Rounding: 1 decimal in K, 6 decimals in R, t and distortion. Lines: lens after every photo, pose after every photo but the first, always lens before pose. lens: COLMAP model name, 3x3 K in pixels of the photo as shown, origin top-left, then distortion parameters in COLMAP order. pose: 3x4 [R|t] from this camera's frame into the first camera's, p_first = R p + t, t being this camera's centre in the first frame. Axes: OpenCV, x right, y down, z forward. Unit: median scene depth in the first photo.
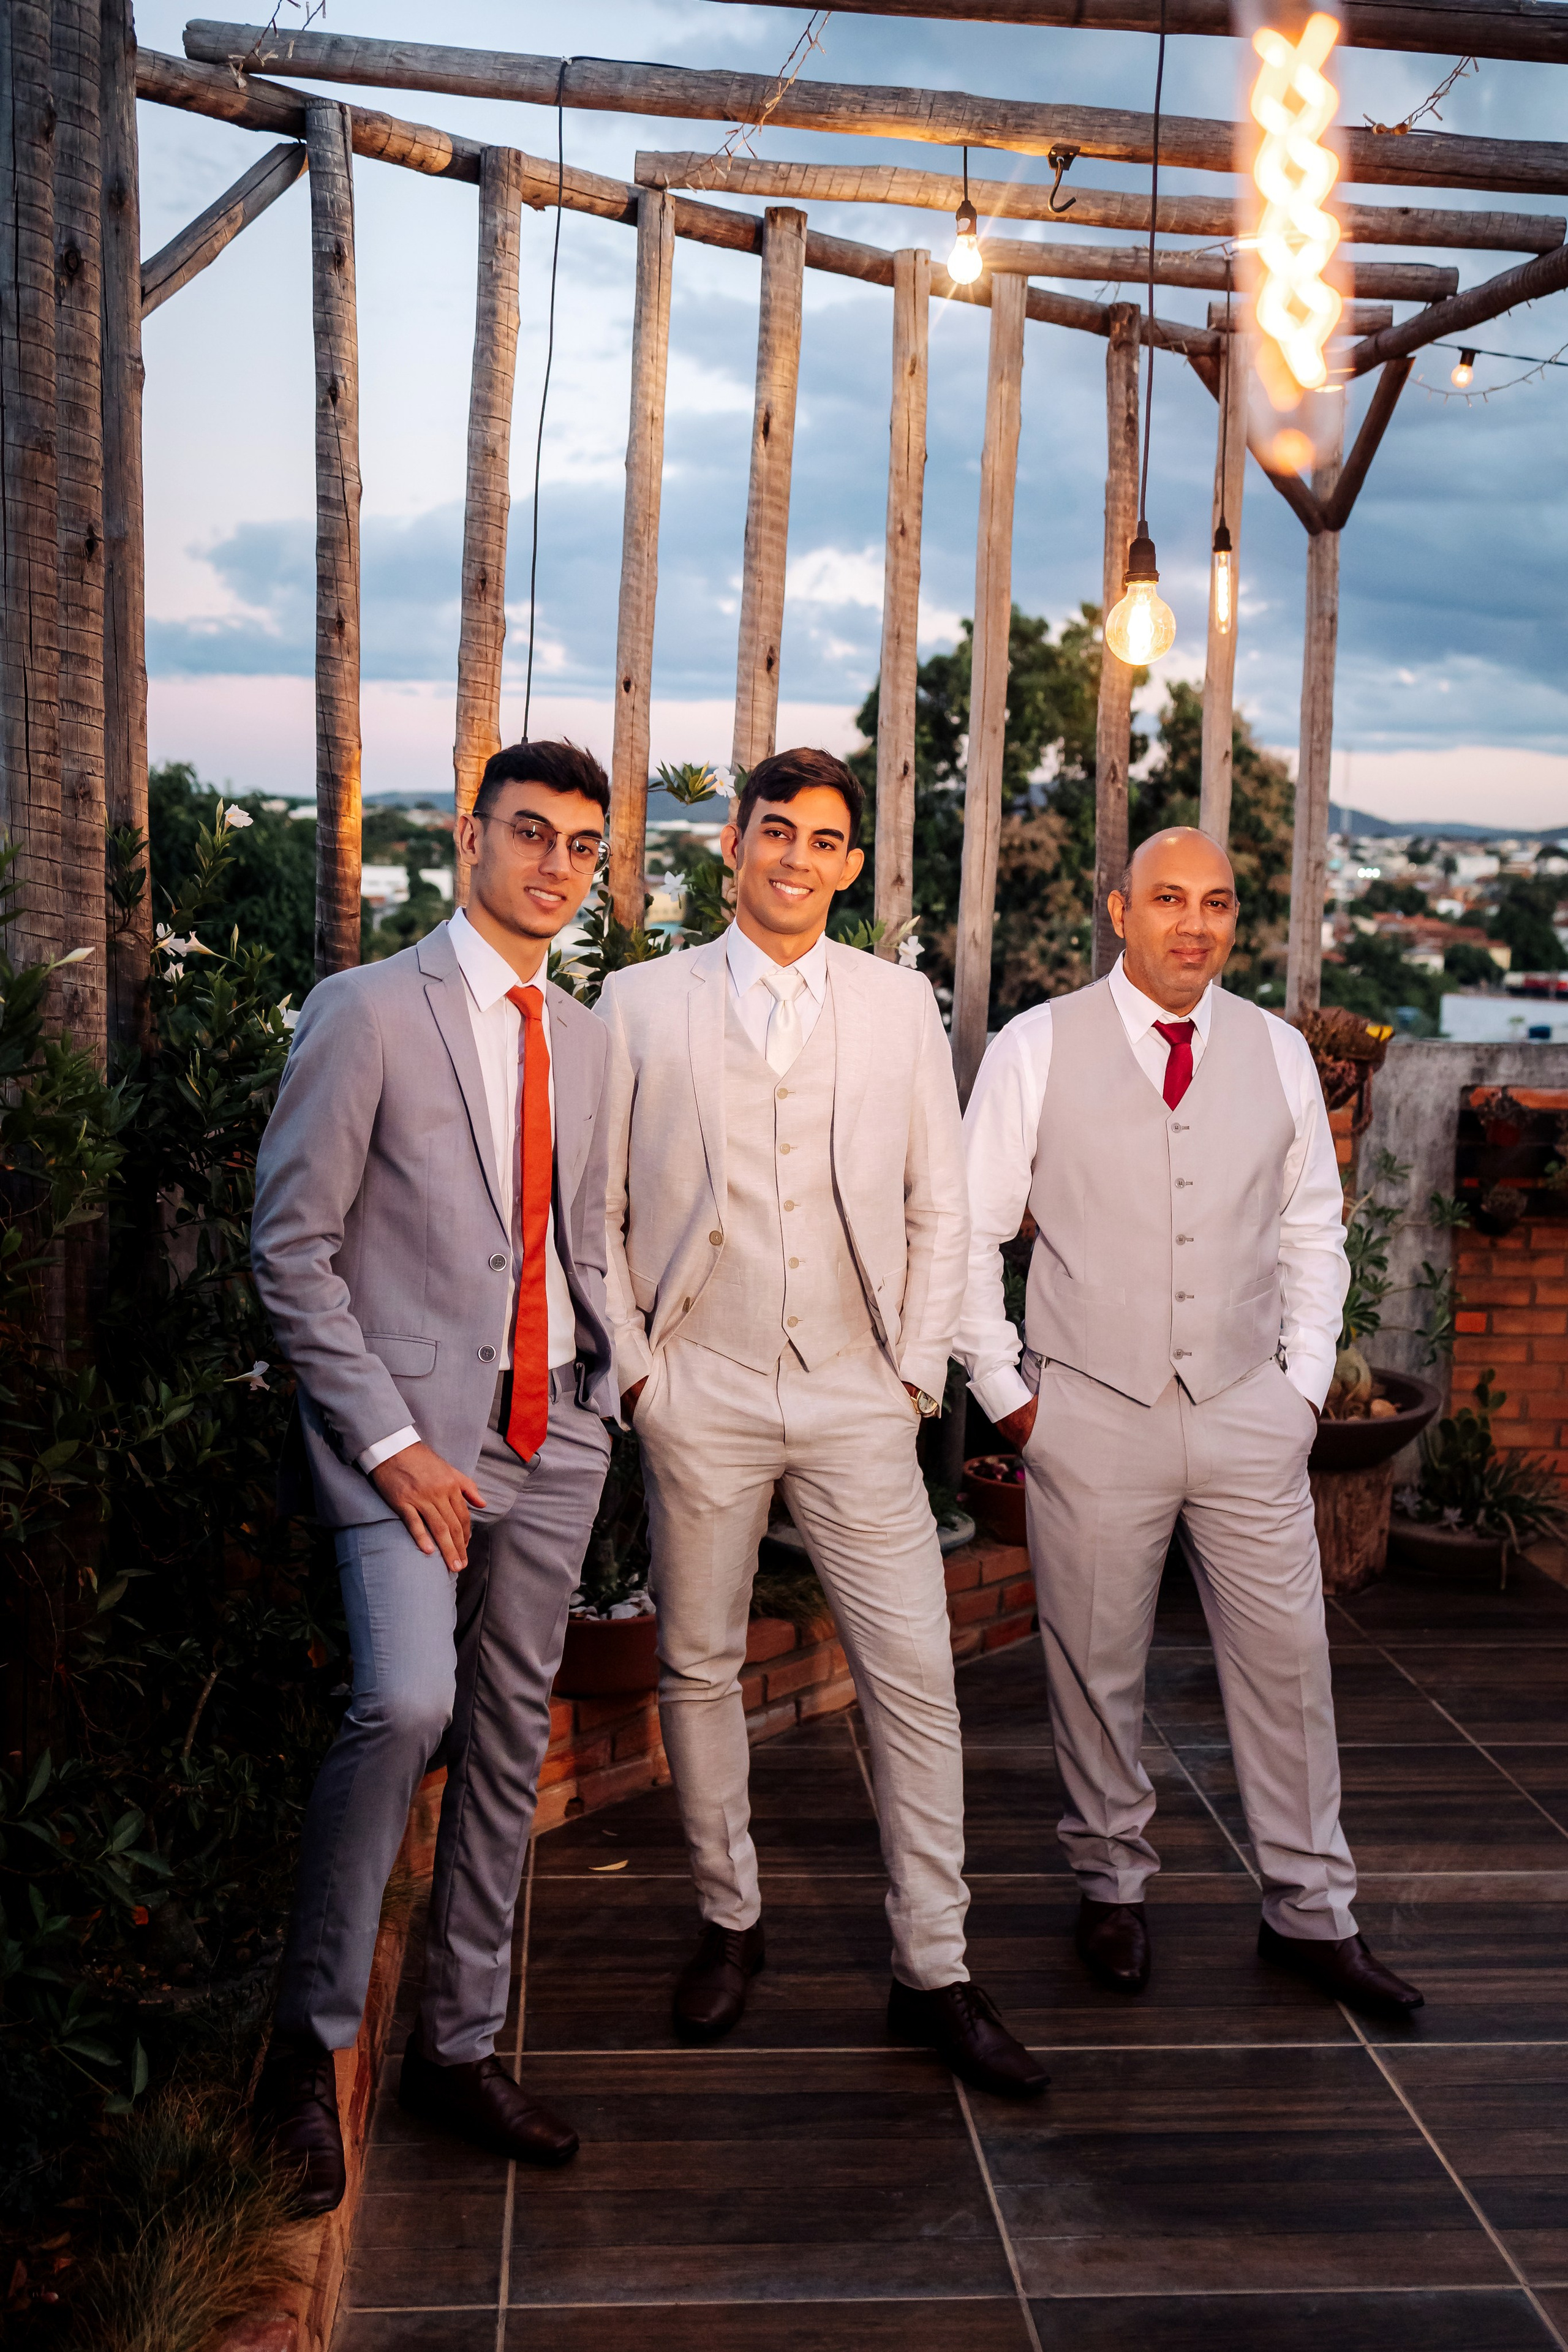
lens RADIAL K [[2456.4, 0, 784.0], [0, 2456.4, 1176.0], [0, 0, 1]] dist [0.010655, 0.007080]
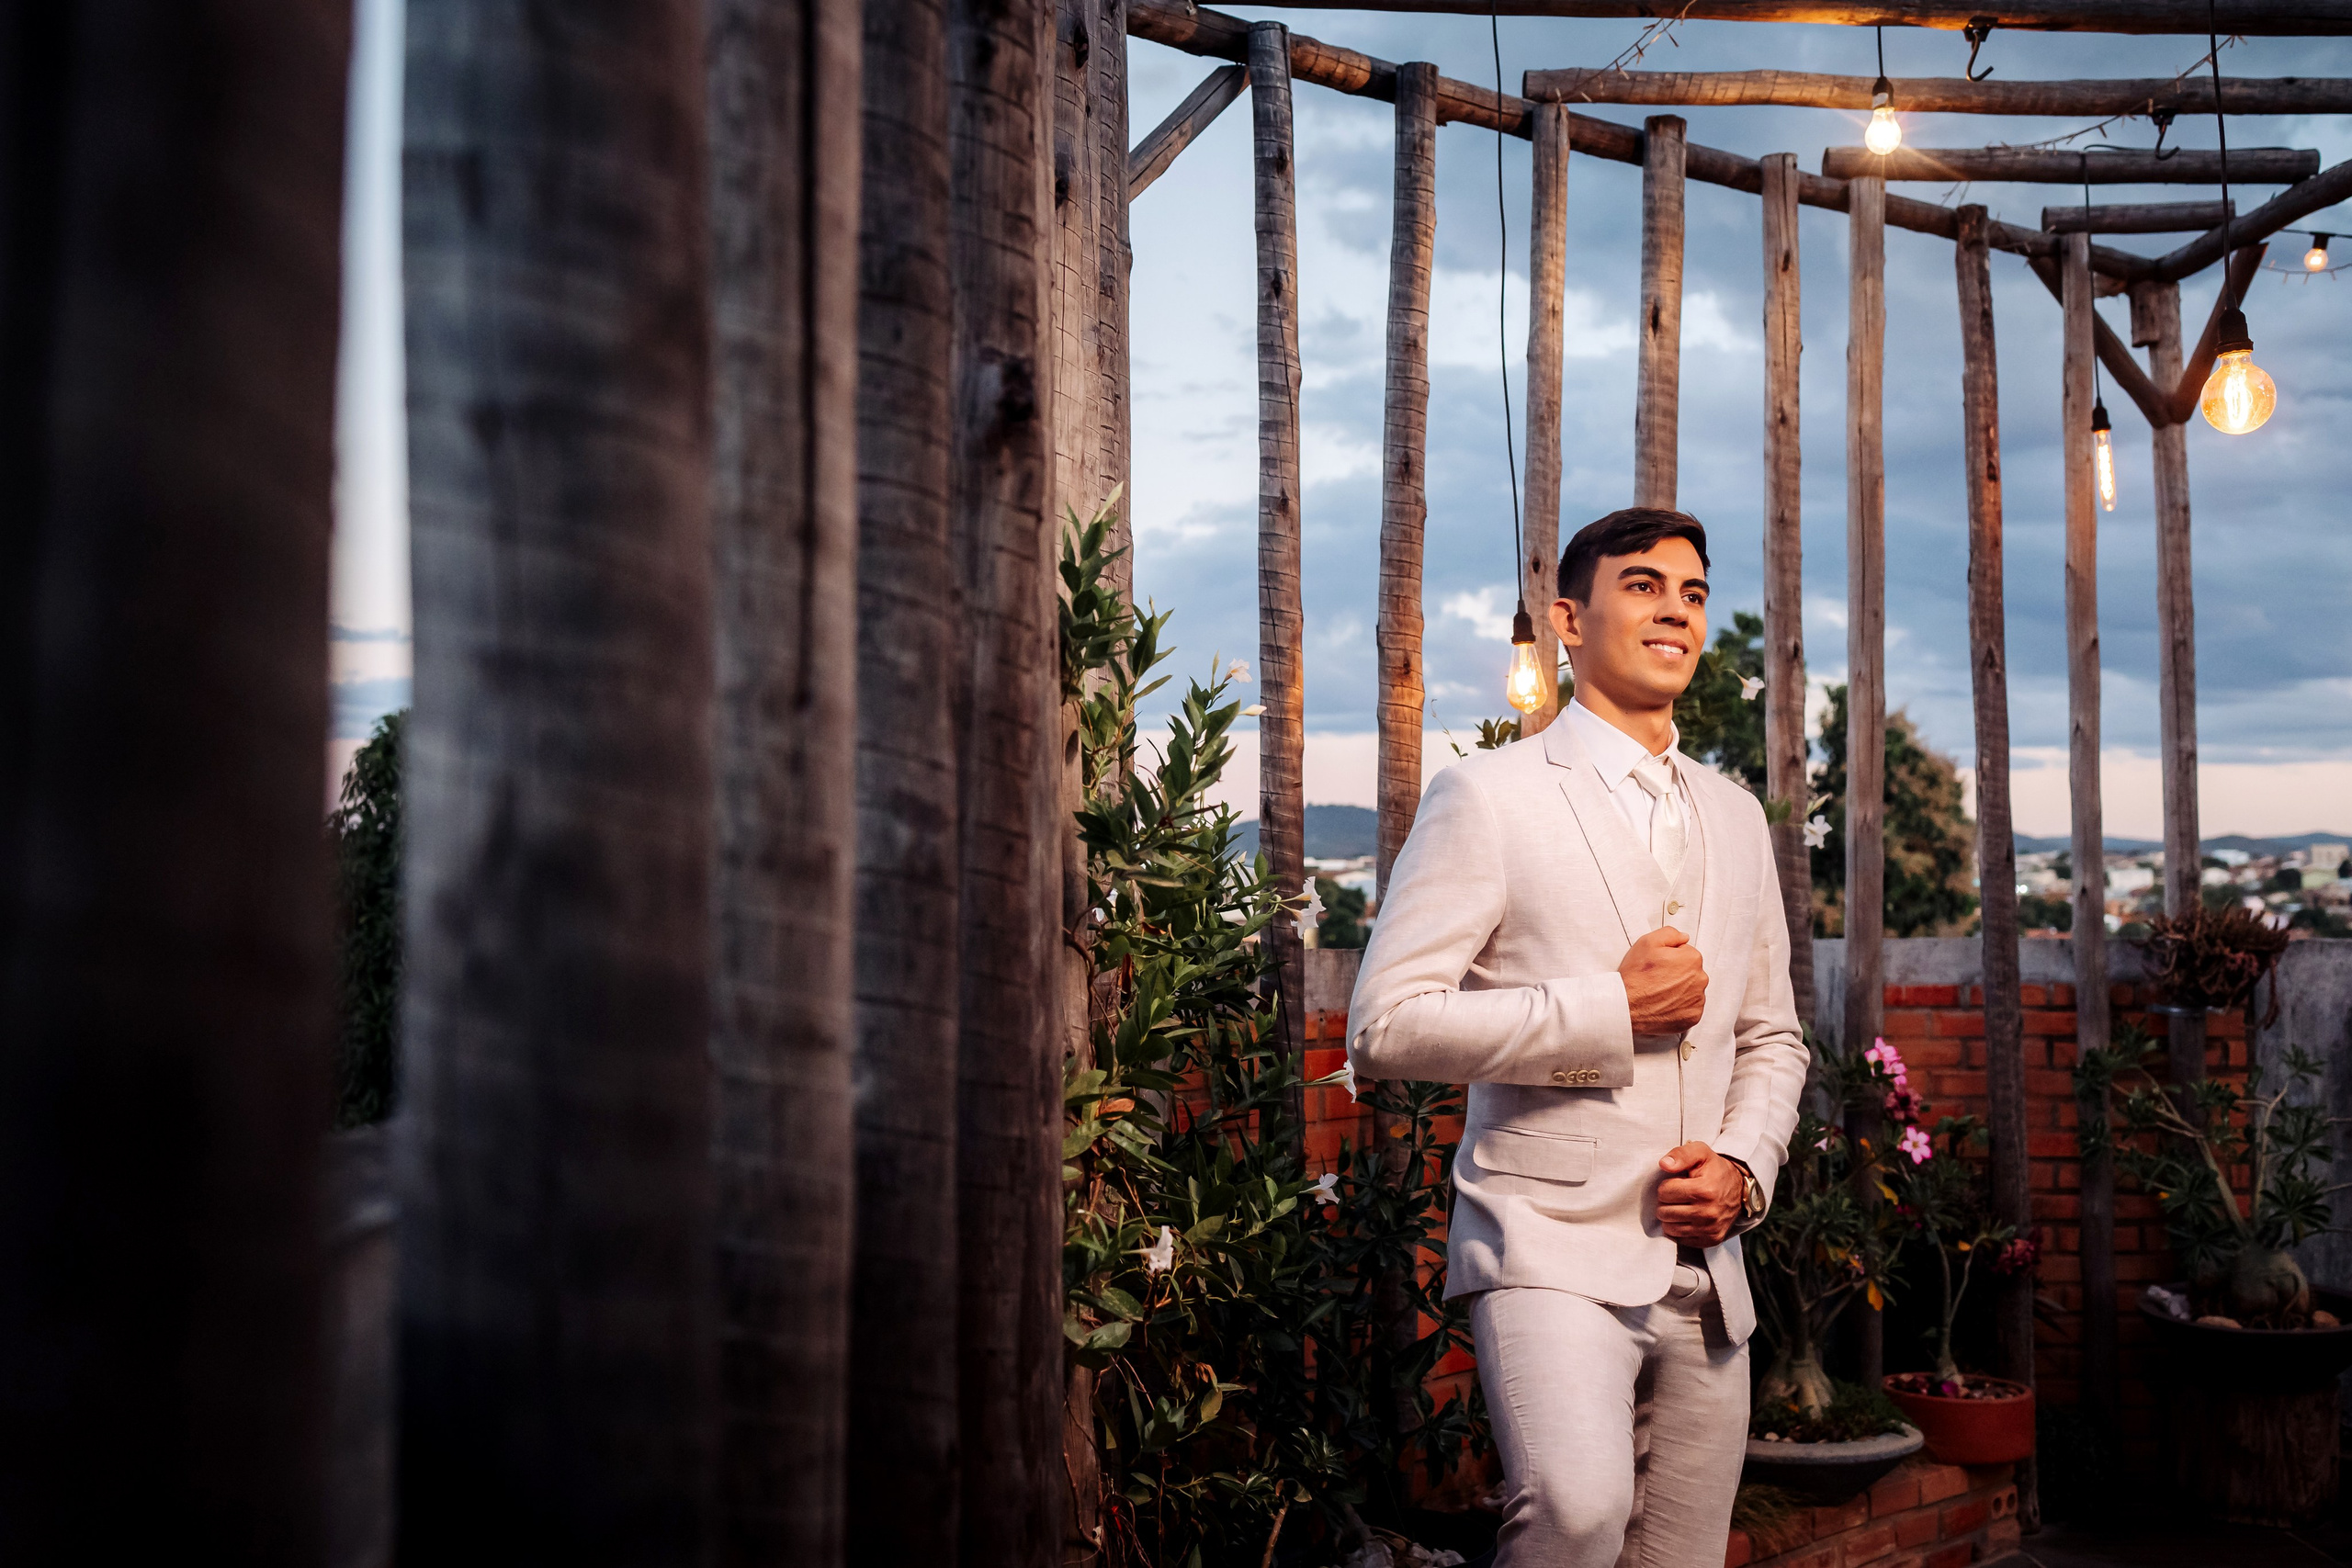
lens RADIAL K [[2457.4, 0, 1176.0], [0, 2457.4, 784.0], [0, 0, 1]] dist [0.002074, 0.006887]
pose [[0.994331, -0.034307, -0.100645, -0.109006], [0.016748, 0.985236, -0.170381, 0.056393], [0.105005, 0.167729, 0.980225, 0.009056]]
